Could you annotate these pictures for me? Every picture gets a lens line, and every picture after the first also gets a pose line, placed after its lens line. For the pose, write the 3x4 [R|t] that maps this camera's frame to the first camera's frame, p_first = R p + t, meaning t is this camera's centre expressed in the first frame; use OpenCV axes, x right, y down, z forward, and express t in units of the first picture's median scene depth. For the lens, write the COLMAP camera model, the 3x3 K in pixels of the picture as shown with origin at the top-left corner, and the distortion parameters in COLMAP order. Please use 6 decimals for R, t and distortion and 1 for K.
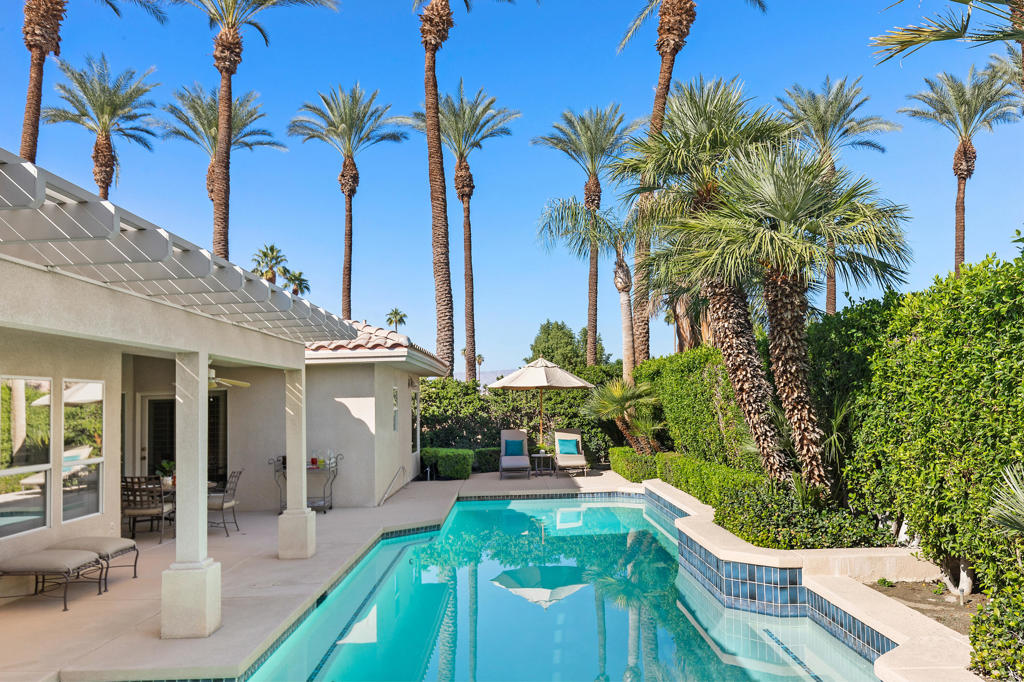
lens RADIAL K [[804.2, 0, 521.0], [0, 804.2, 345.6], [0, 0, 1]] dist [0.007294, -0.002021]
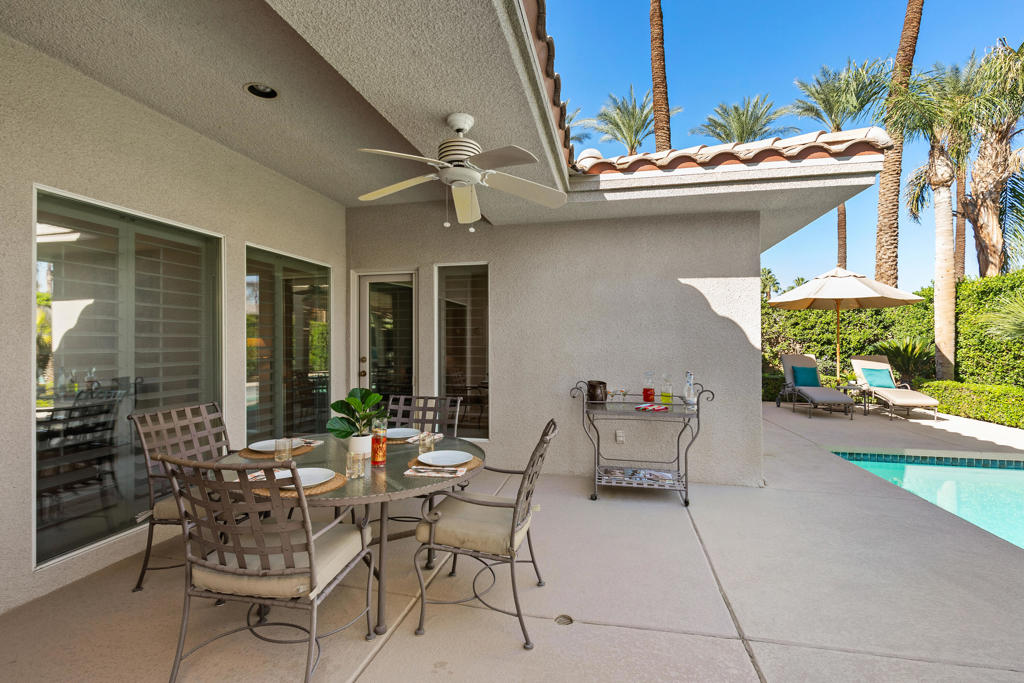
lens RADIAL K [[467.3, 0, 502.4], [0, 467.3, 340.3], [0, 0, 1]] dist [-0.003778, 0.000107]
pose [[0.966648, 0.027396, -0.254641, -0.156441], [-0.009385, 0.997384, 0.071677, 0.050184], [0.255938, -0.066897, 0.964376, 0.393229]]
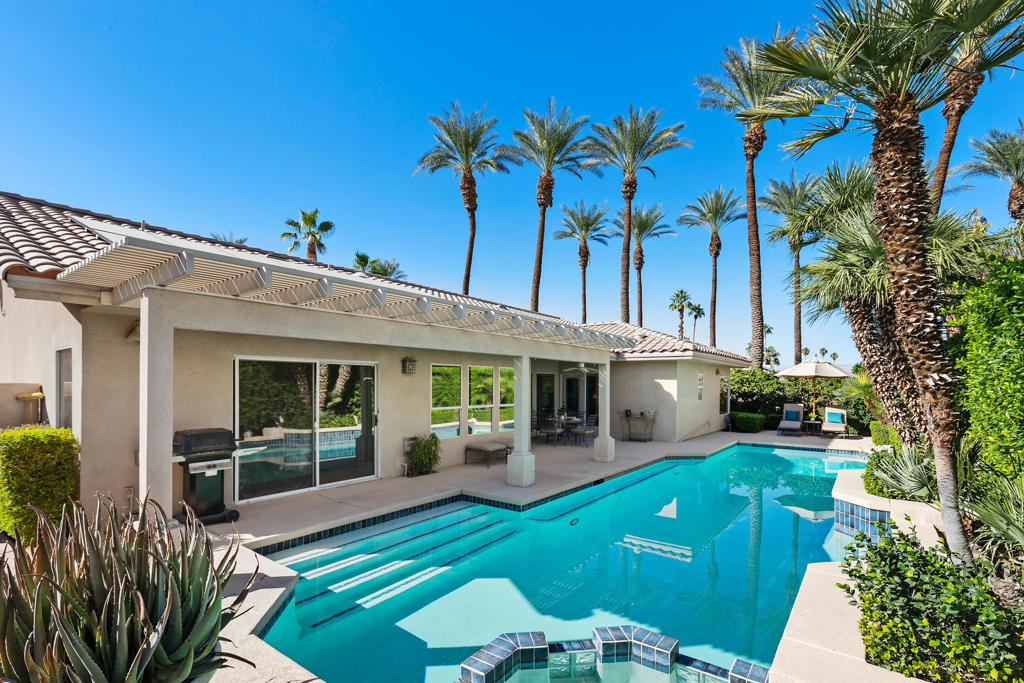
lens RADIAL K [[467.3, 0, 533.7], [0, 467.3, 373.3], [0, 0, 1]] dist [-0.003778, 0.000107]
pose [[0.813153, 0.021235, -0.581663, 0.089438], [0.009995, 0.998678, 0.050431, -0.001975], [0.581964, -0.046822, 0.811865, 0.002579]]
